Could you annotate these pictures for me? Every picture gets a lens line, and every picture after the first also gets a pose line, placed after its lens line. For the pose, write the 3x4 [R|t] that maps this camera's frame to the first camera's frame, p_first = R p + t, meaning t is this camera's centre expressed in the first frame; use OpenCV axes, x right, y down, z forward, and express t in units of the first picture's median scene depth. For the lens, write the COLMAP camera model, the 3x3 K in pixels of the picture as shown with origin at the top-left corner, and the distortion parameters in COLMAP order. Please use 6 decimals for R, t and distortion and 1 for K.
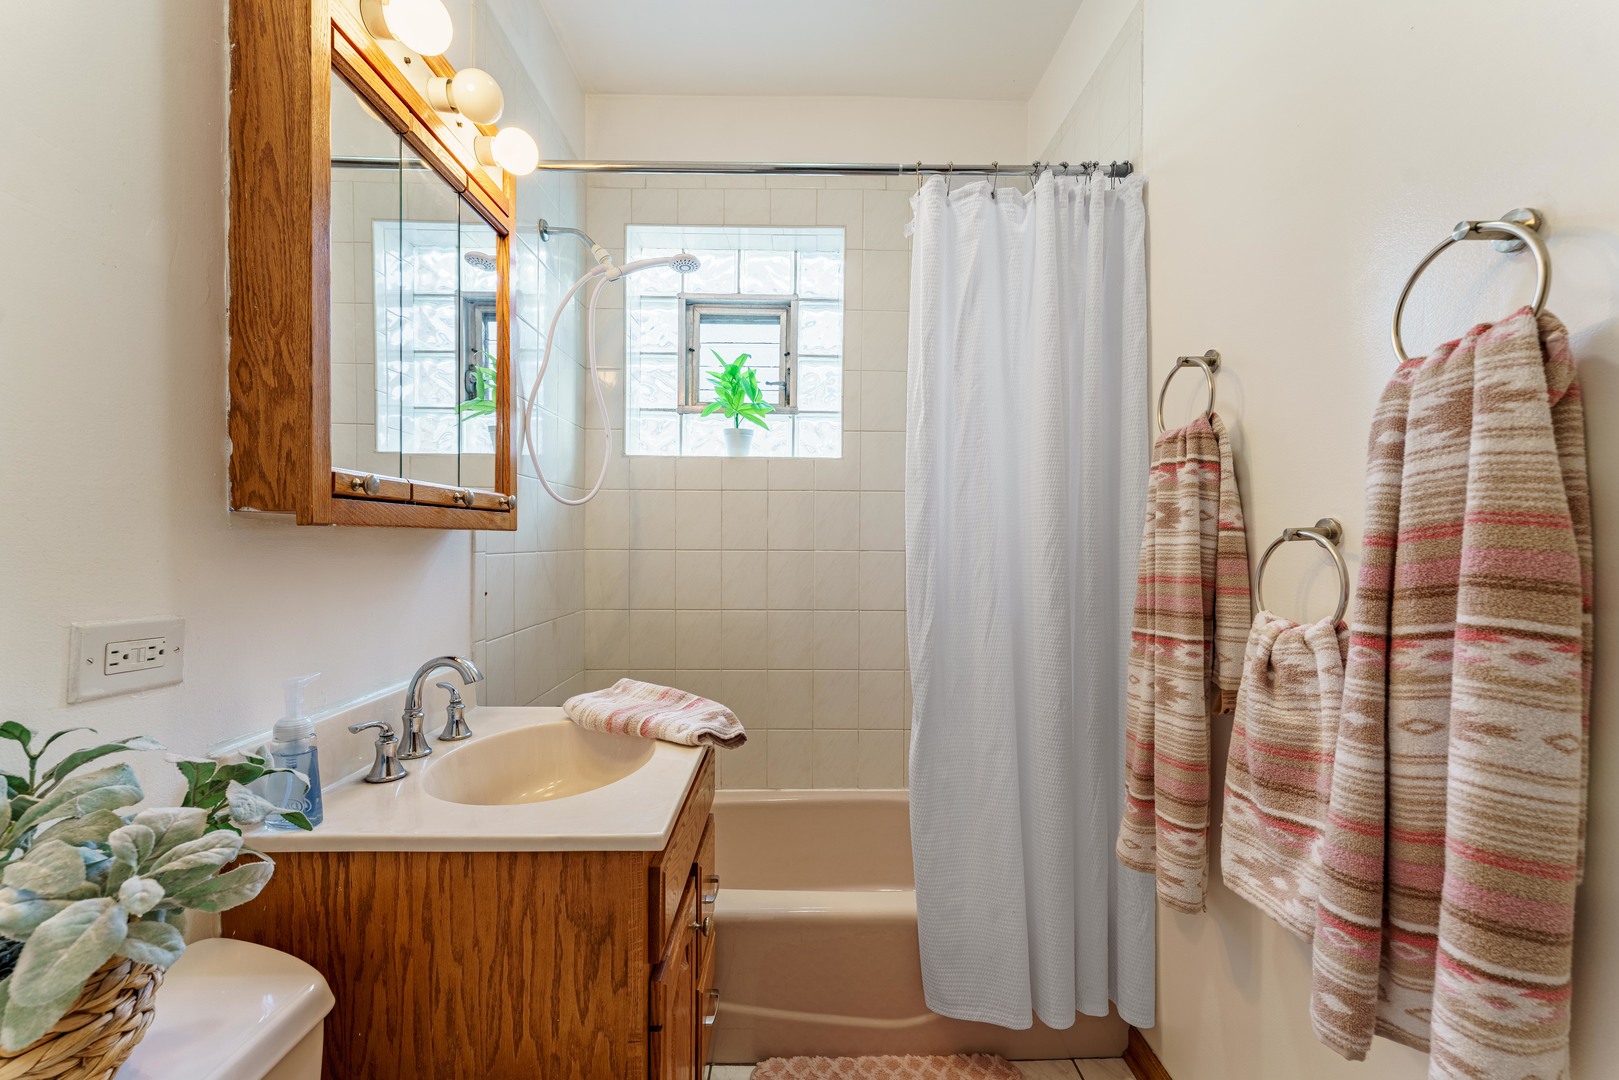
lens RADIAL K [[666.8, 0, 809.5], [0, 666.8, 540.0], [0, 0, 1]] dist [-0.000686, -0.001061]
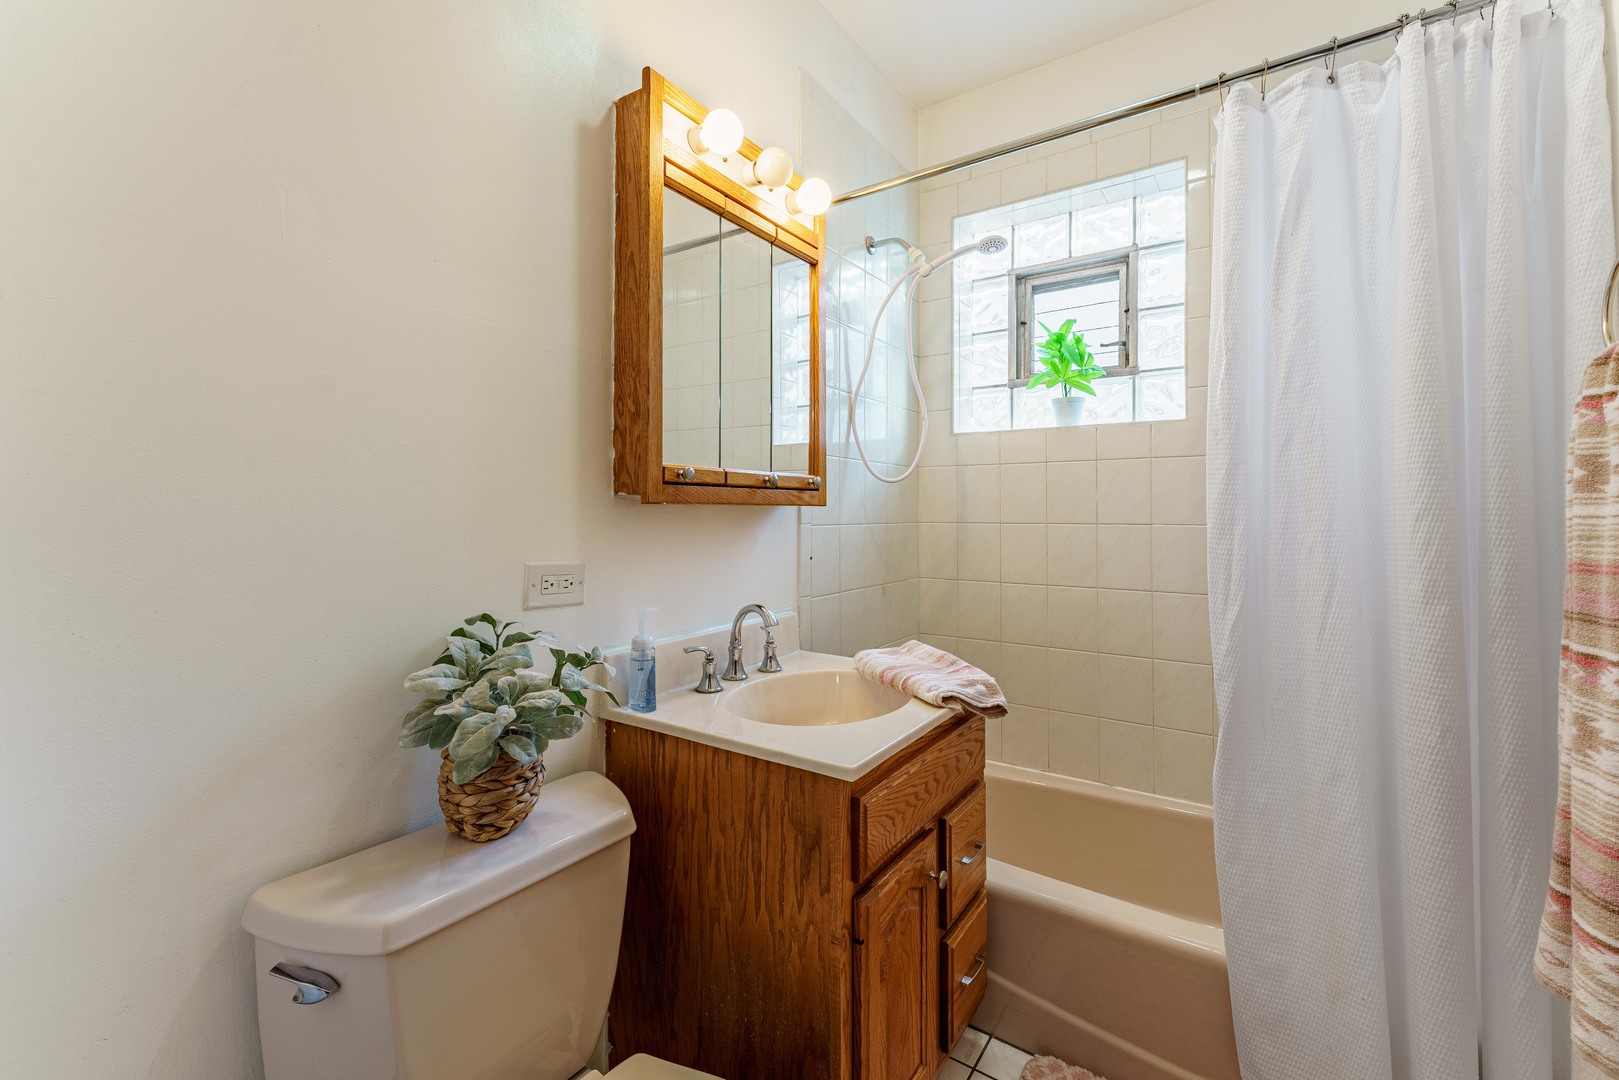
lens RADIAL K [[671.1, 0, 810.6], [0, 671.1, 494.1], [0, 0, 1]] dist [0.000046, -0.000997]
pose [[0.820217, -0.020335, -0.571692, 0.283683], [0.003213, 0.999516, -0.030943, 0.002526], [0.572044, 0.023543, 0.819885, -0.003798]]
